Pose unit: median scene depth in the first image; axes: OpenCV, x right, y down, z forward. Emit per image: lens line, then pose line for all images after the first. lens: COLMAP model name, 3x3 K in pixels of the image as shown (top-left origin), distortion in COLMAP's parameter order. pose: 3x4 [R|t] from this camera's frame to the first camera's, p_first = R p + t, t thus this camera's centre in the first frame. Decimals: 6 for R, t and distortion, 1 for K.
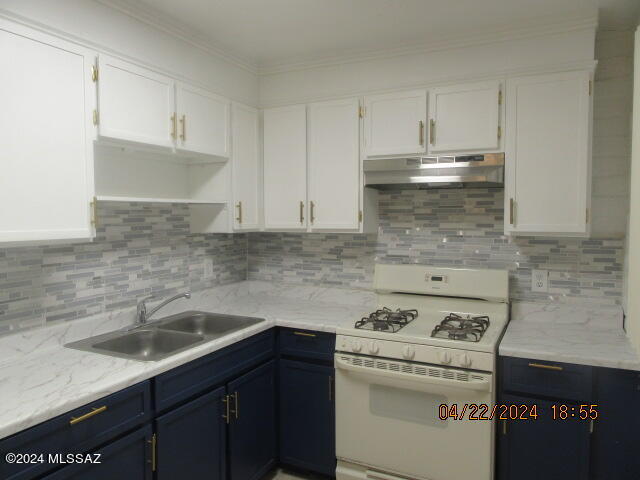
lens RADIAL K [[466.6, 0, 319.9], [0, 466.6, 237.9], [0, 0, 1]] dist [-0.009333, -0.006396]
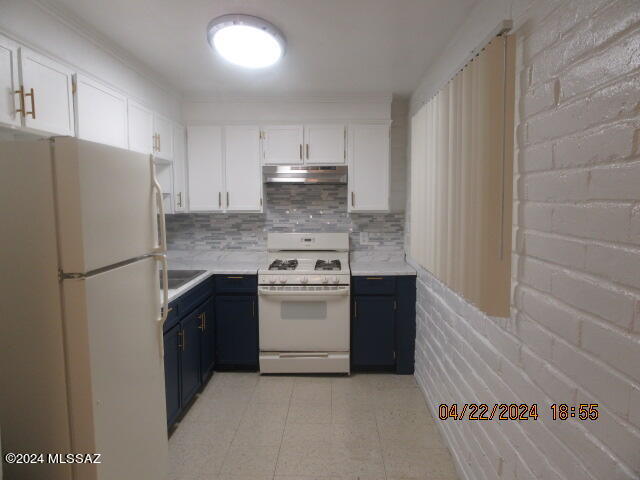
lens RADIAL K [[466.6, 0, 319.9], [0, 466.6, 237.9], [0, 0, 1]] dist [-0.009333, -0.006396]
pose [[0.904802, -0.034017, 0.424472, -0.413056], [0.021557, 0.999185, 0.034123, 0.025312], [-0.425287, -0.021724, 0.904798, -0.508395]]
